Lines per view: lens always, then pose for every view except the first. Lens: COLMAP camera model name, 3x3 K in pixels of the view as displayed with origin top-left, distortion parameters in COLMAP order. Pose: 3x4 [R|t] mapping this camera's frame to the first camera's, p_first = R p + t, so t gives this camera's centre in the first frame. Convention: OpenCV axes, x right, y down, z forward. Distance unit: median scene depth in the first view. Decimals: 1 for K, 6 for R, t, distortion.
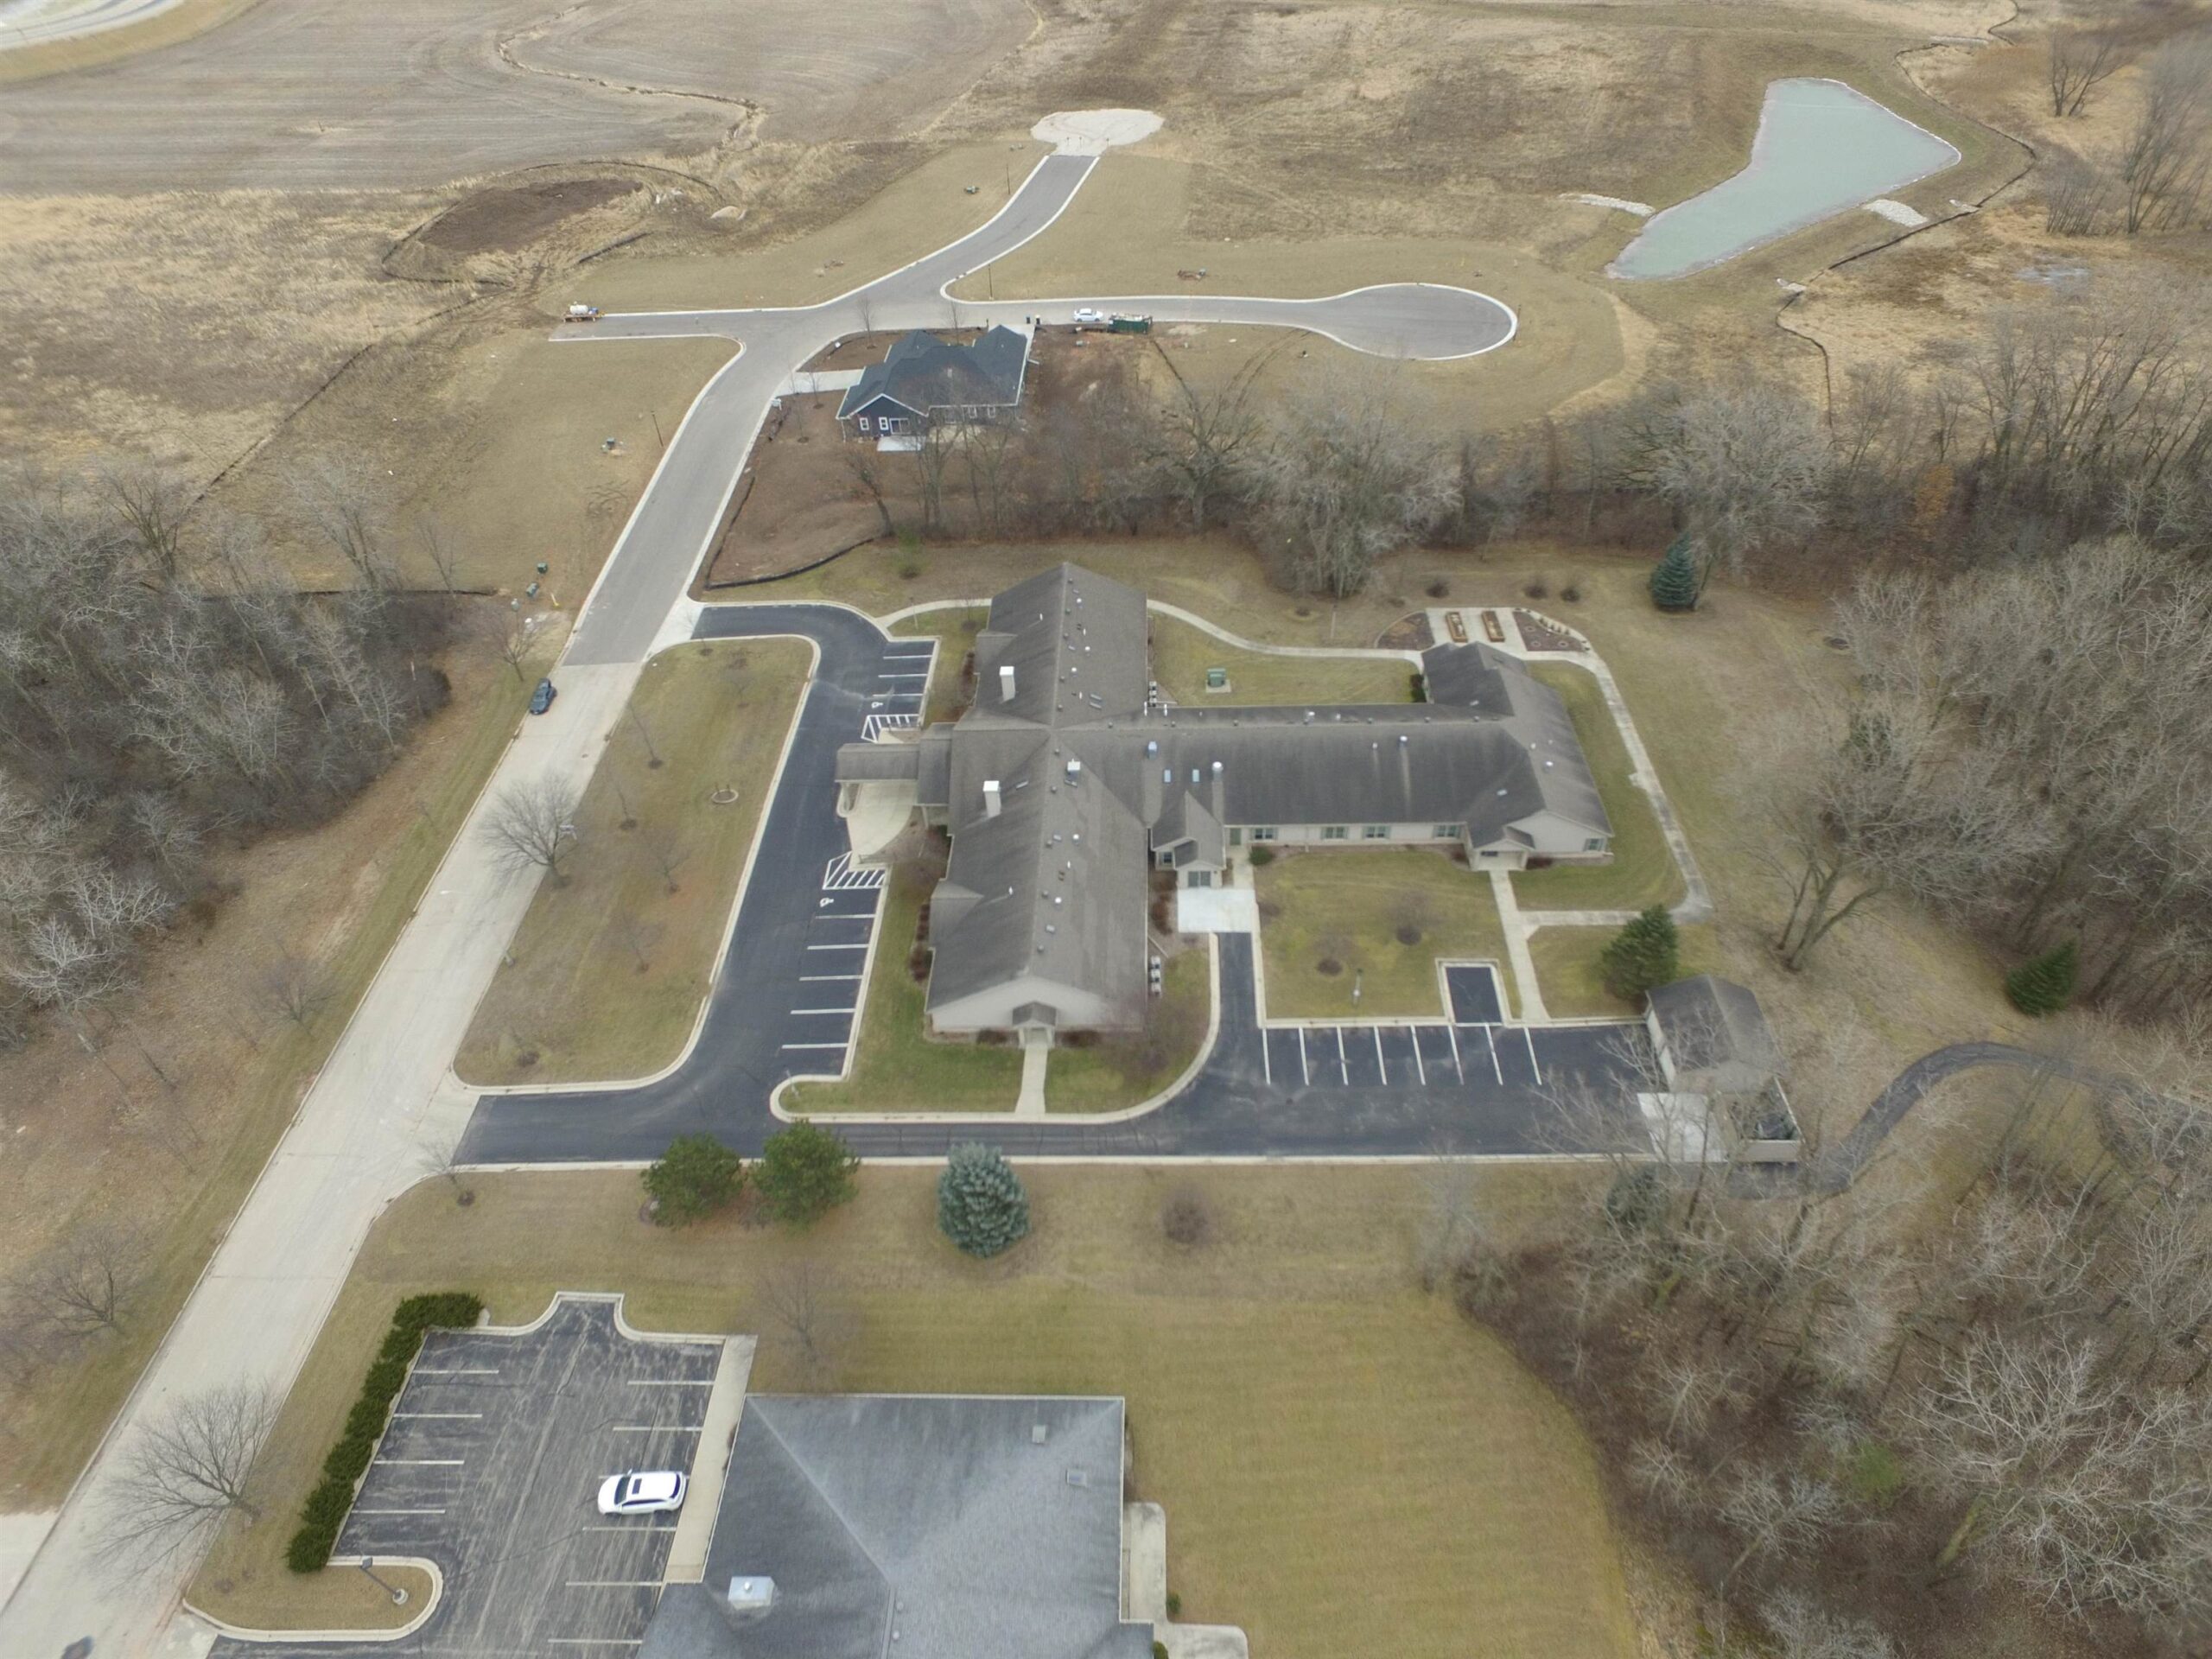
lens RADIAL K [[1267.0, 0, 1106.0], [0, 1267.0, 829.5], [0, 0, 1]] dist [0.000663, 0.002303]
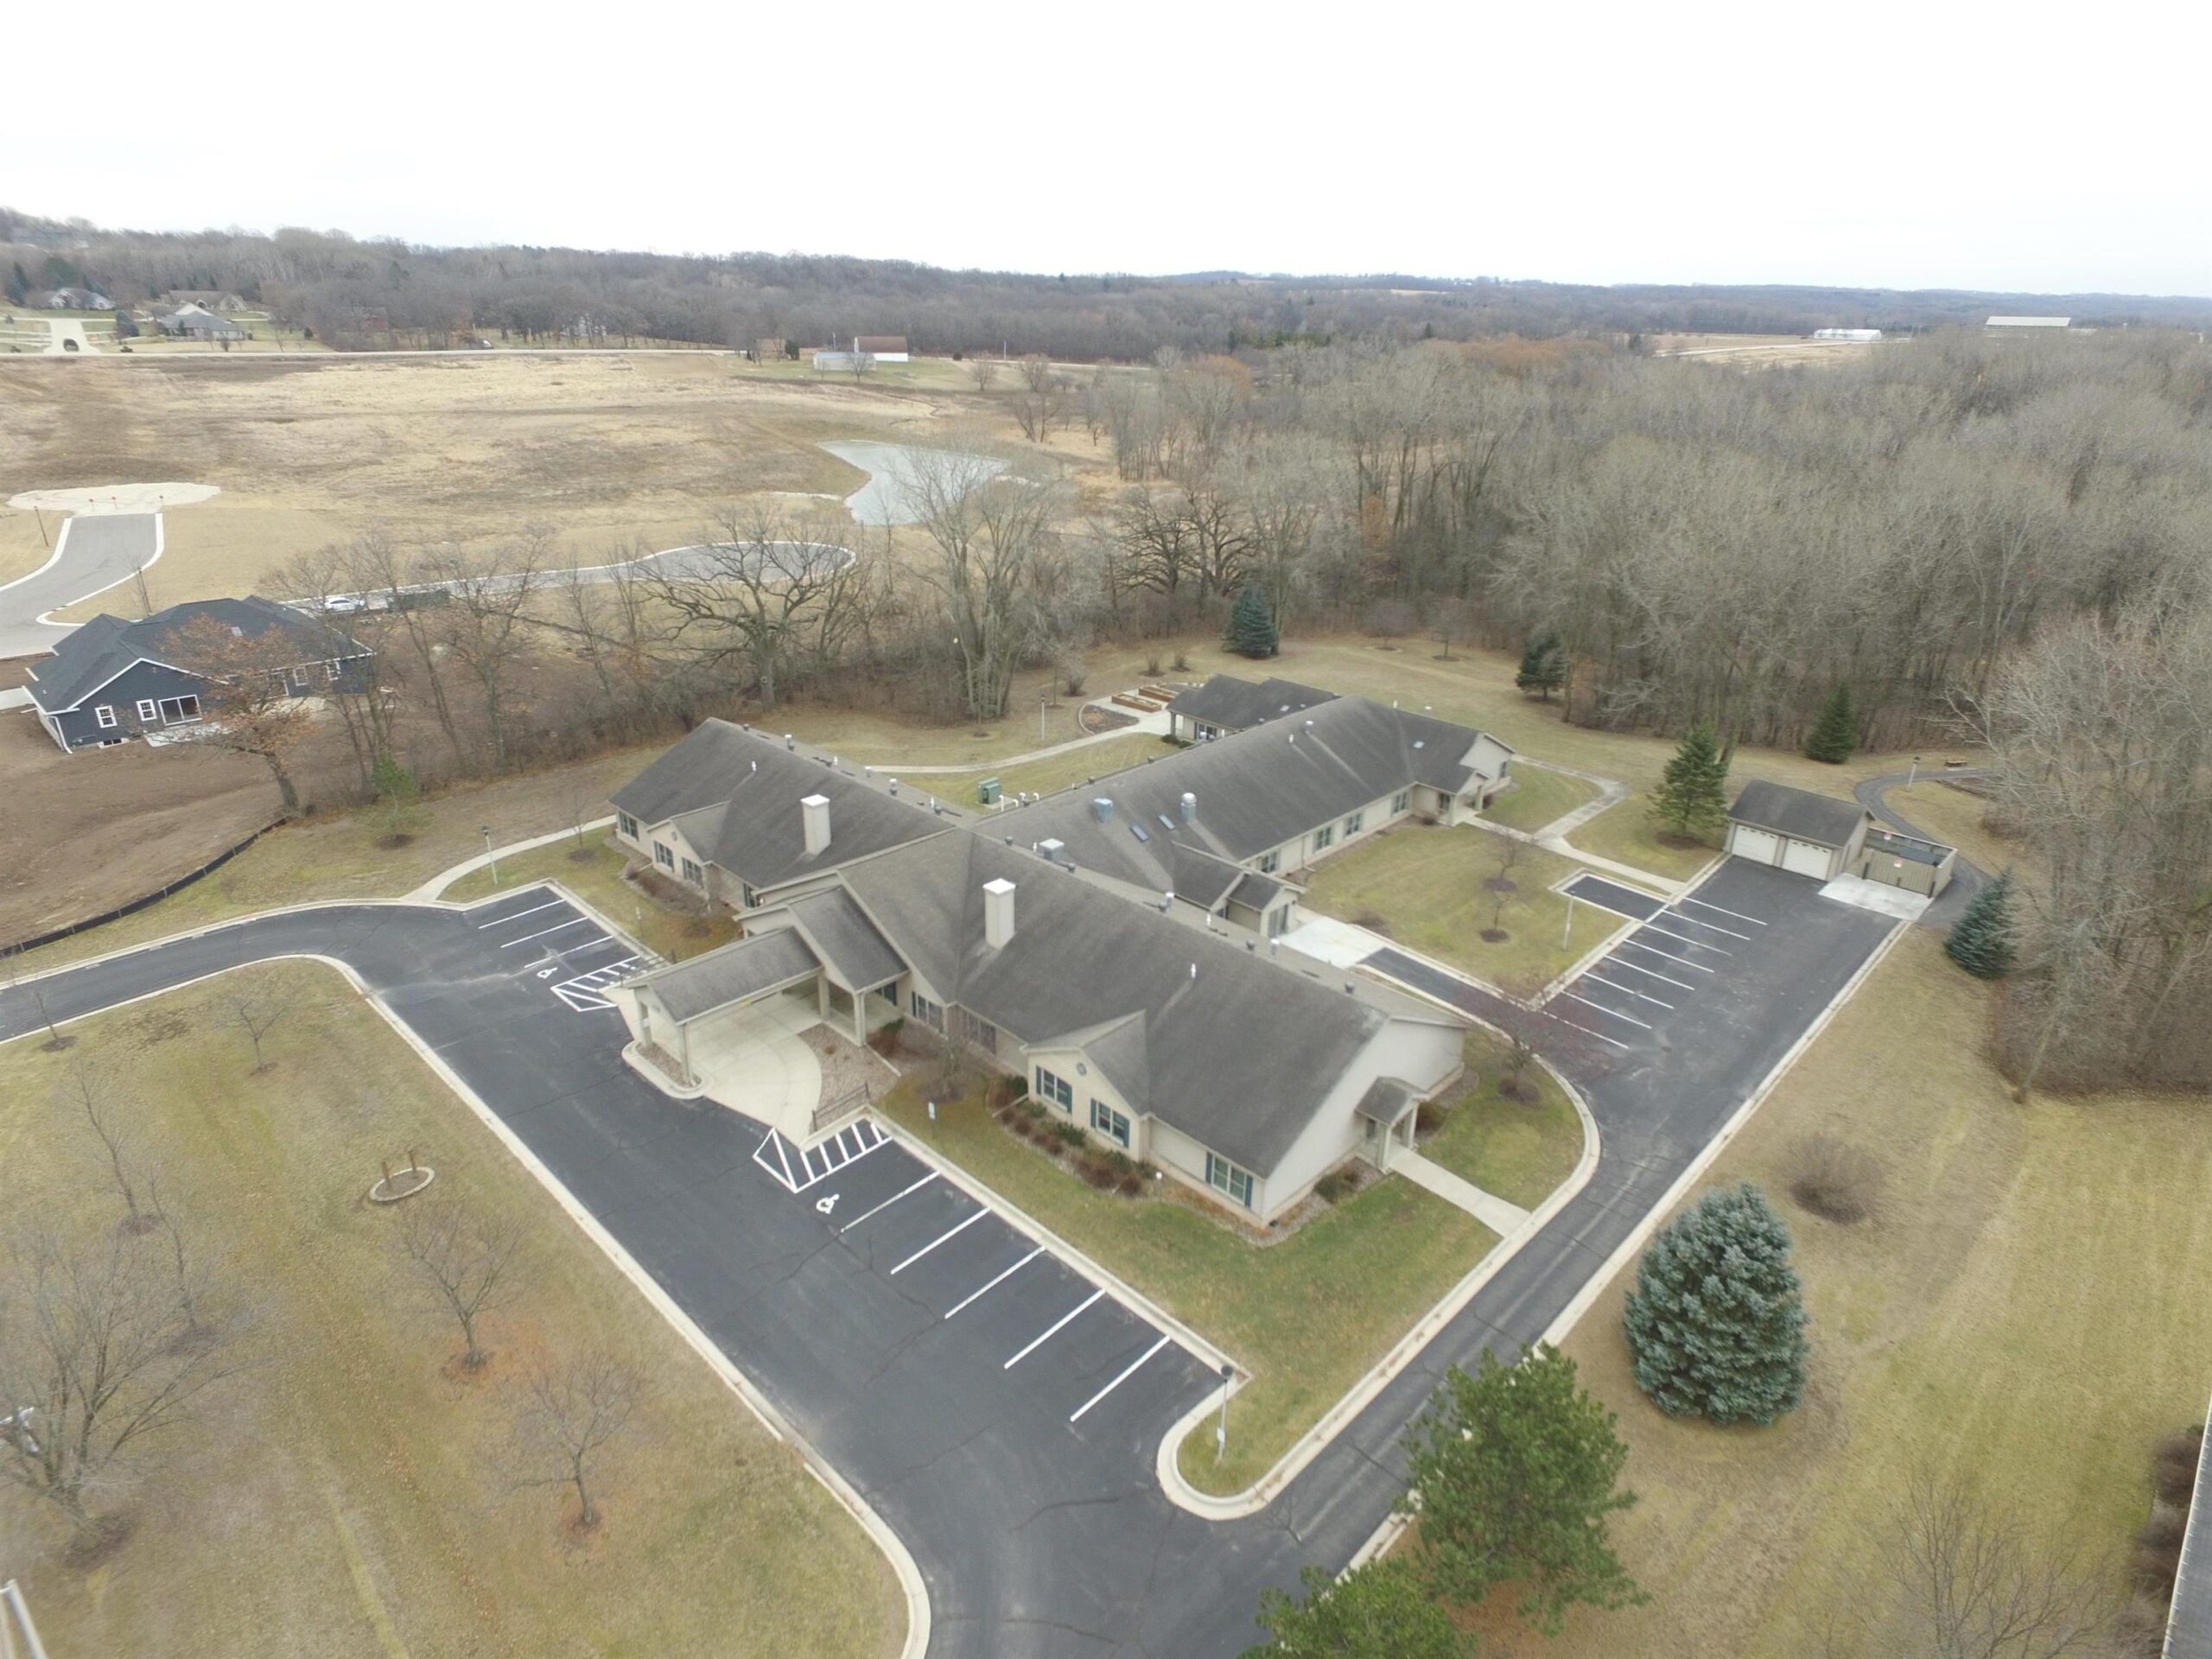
lens RADIAL K [[1267.0, 0, 1106.0], [0, 1267.0, 829.5], [0, 0, 1]] dist [0.000663, 0.002303]
pose [[0.673332, -0.233744, 0.701419, -0.457261], [0.472919, 0.865406, -0.165590, 0.063651], [-0.568306, 0.443211, 0.693247, 0.528632]]
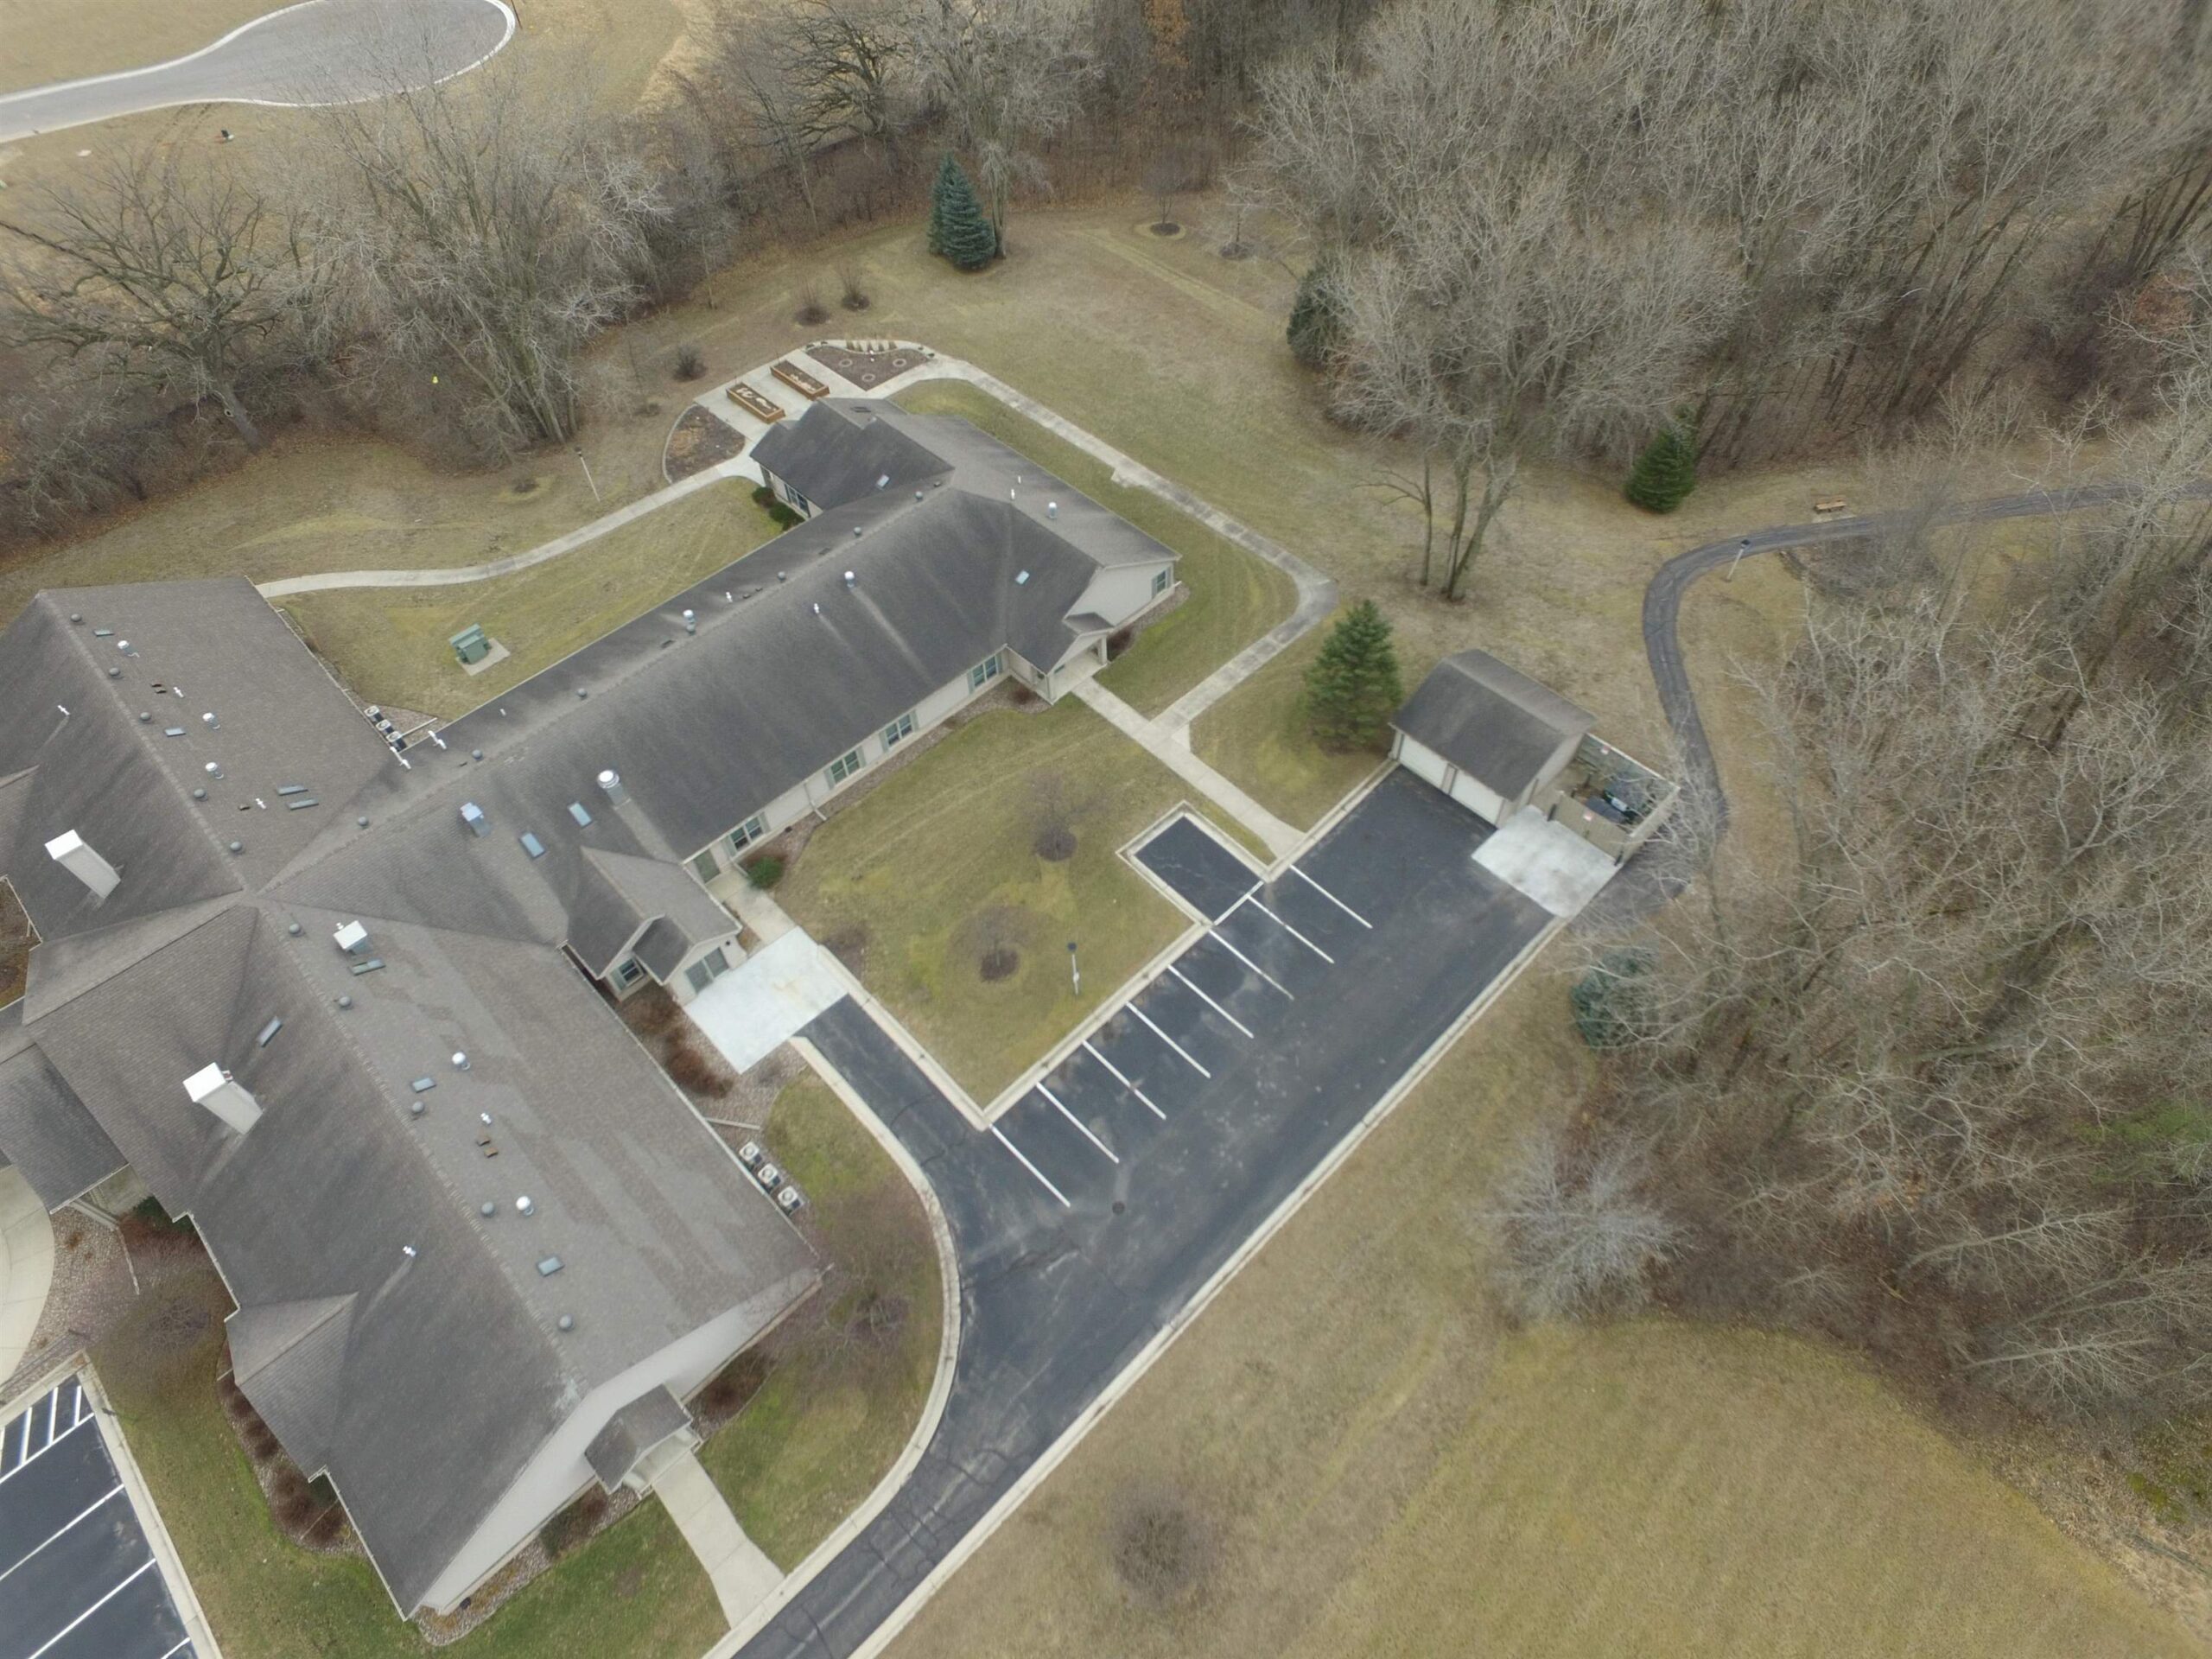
lens RADIAL K [[1269.0, 0, 1107.7], [0, 1269.0, 810.8], [0, 0, 1]] dist [-0.007586, 0.020869]
pose [[0.696931, -0.547612, 0.463042, -0.022005], [0.490652, 0.835011, 0.249031, -0.068359], [-0.523018, 0.053635, 0.850632, 0.424361]]
